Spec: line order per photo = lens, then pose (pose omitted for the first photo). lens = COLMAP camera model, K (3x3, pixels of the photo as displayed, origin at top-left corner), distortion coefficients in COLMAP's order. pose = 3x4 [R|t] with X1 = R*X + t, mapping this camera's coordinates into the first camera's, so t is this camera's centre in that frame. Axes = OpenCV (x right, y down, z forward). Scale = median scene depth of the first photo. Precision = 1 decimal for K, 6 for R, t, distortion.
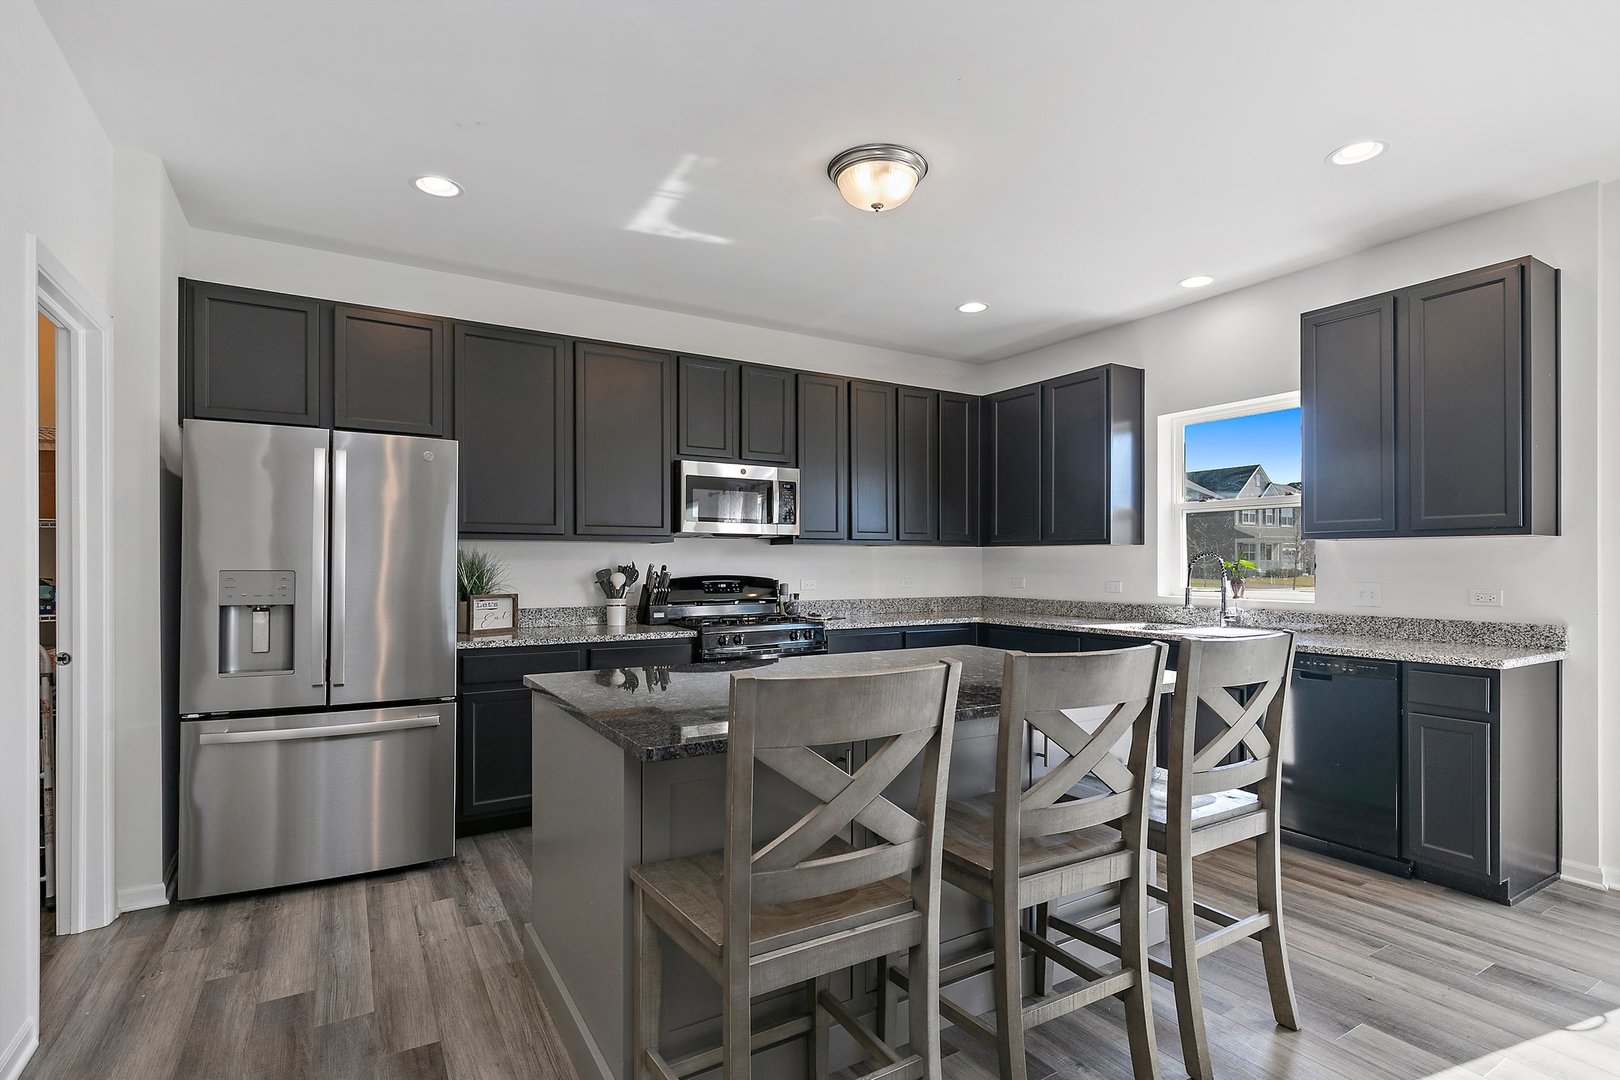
lens RADIAL K [[792.3, 0, 828.3], [0, 792.3, 562.0], [0, 0, 1]] dist [0.005003, -0.001472]
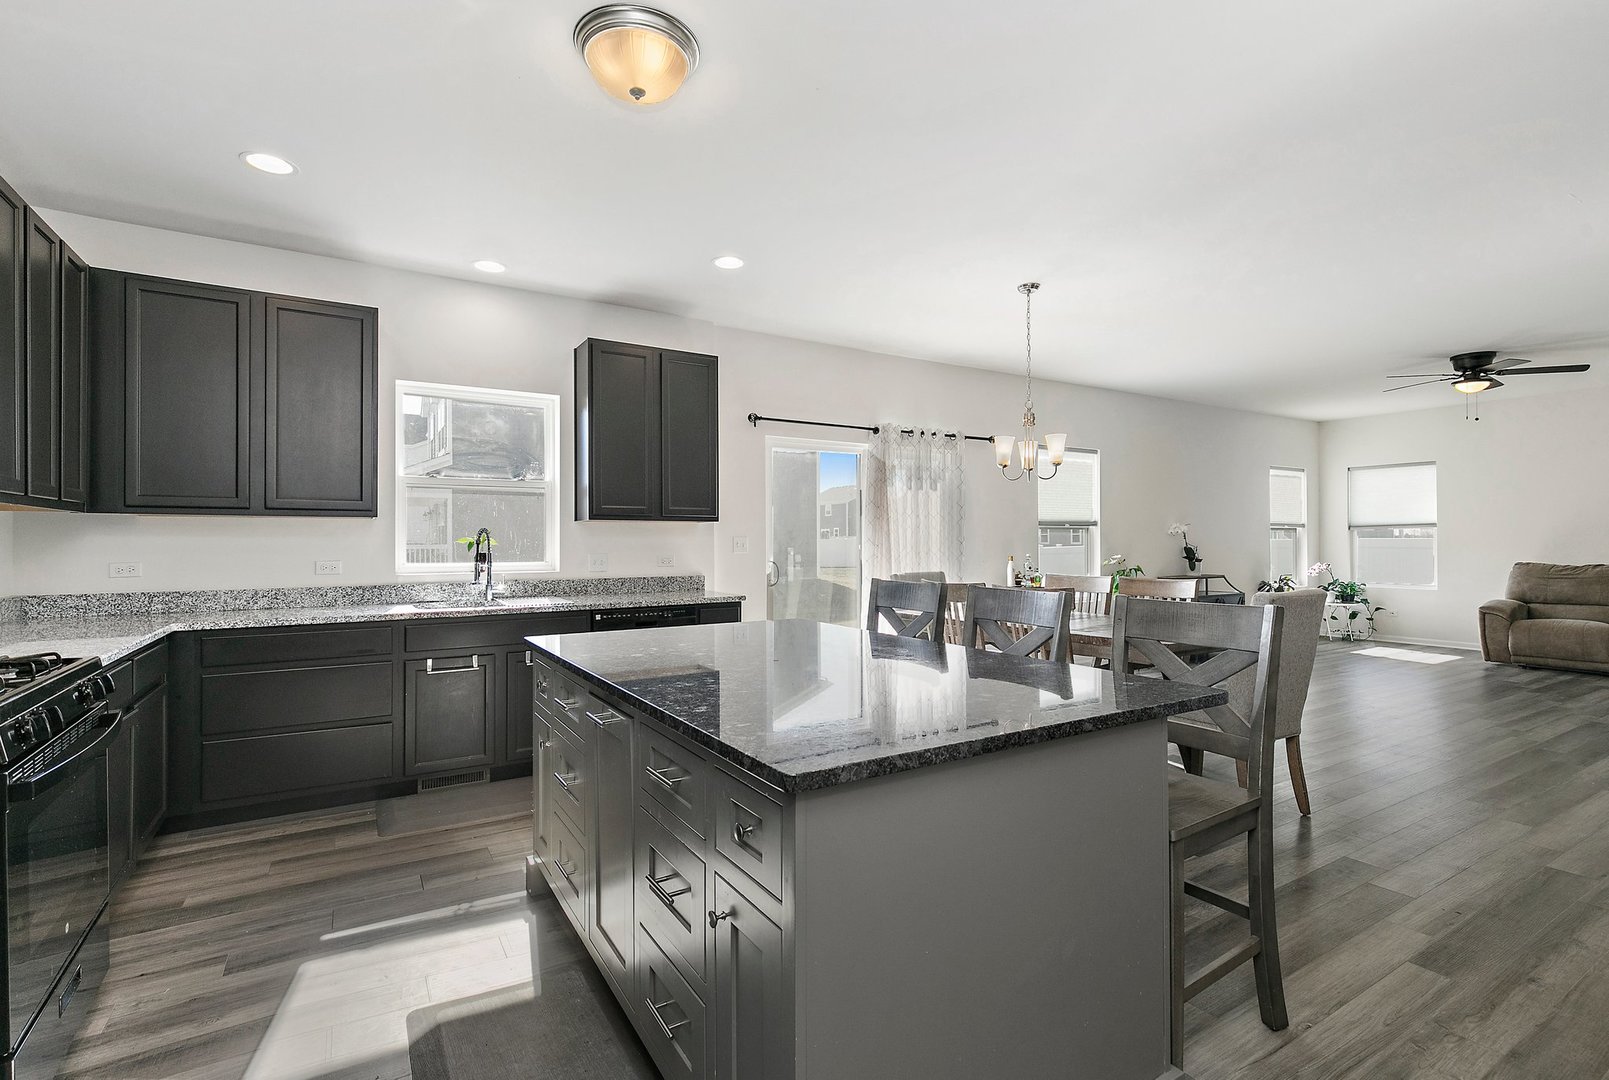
lens RADIAL K [[735.3, 0, 779.8], [0, 735.3, 541.0], [0, 0, 1]] dist [0.009519, -0.001086]
pose [[0.016913, -0.004225, 0.999848, -0.543137], [-0.001184, 0.999990, 0.004246, -0.000861], [-0.999856, -0.001256, 0.016908, 0.670187]]
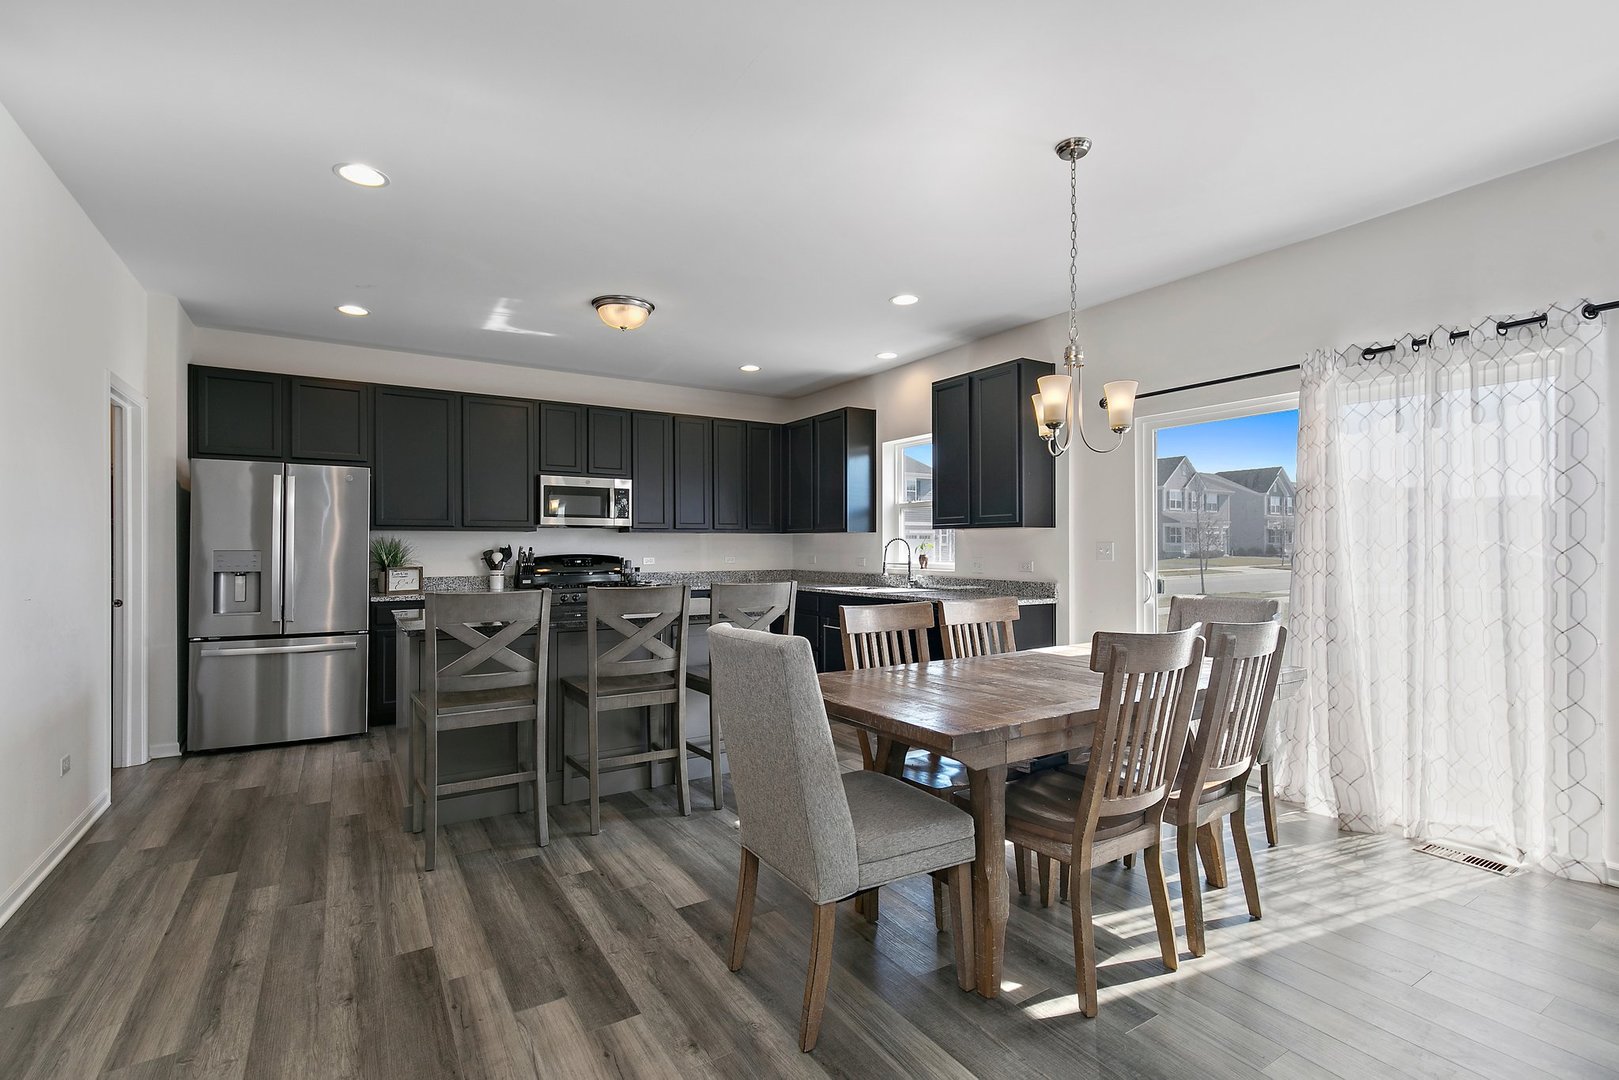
lens RADIAL K [[739.8, 0, 817.7], [0, 739.8, 543.8], [0, 0, 1]] dist [0.009519, -0.001086]
pose [[0.999870, -0.001620, 0.016060, 0.345193], [0.001658, 0.999996, -0.002385, 0.002406], [-0.016056, 0.002411, 0.999868, -0.420984]]
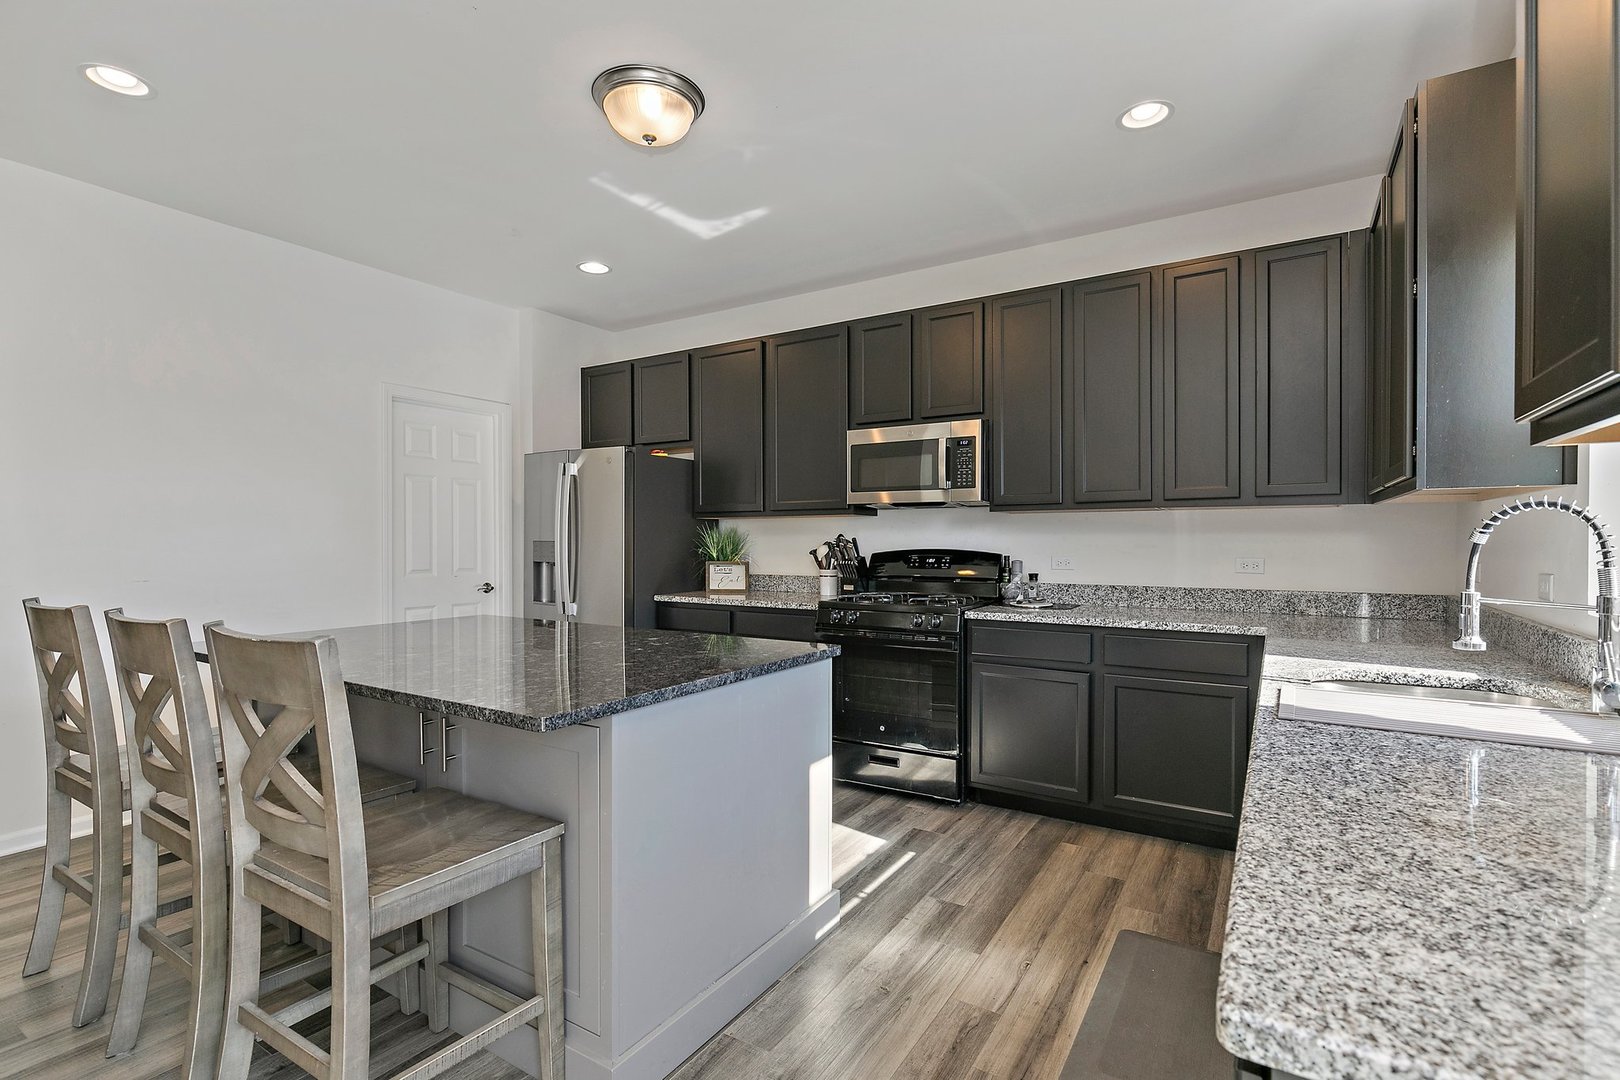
lens RADIAL K [[792.3, 0, 813.1], [0, 792.3, 538.8], [0, 0, 1]] dist [0.005003, -0.001472]
pose [[0.448314, 0.008397, -0.893837, 0.765563], [0.006774, 0.999895, 0.012791, -0.008950], [0.893850, -0.011789, 0.448210, 0.597795]]
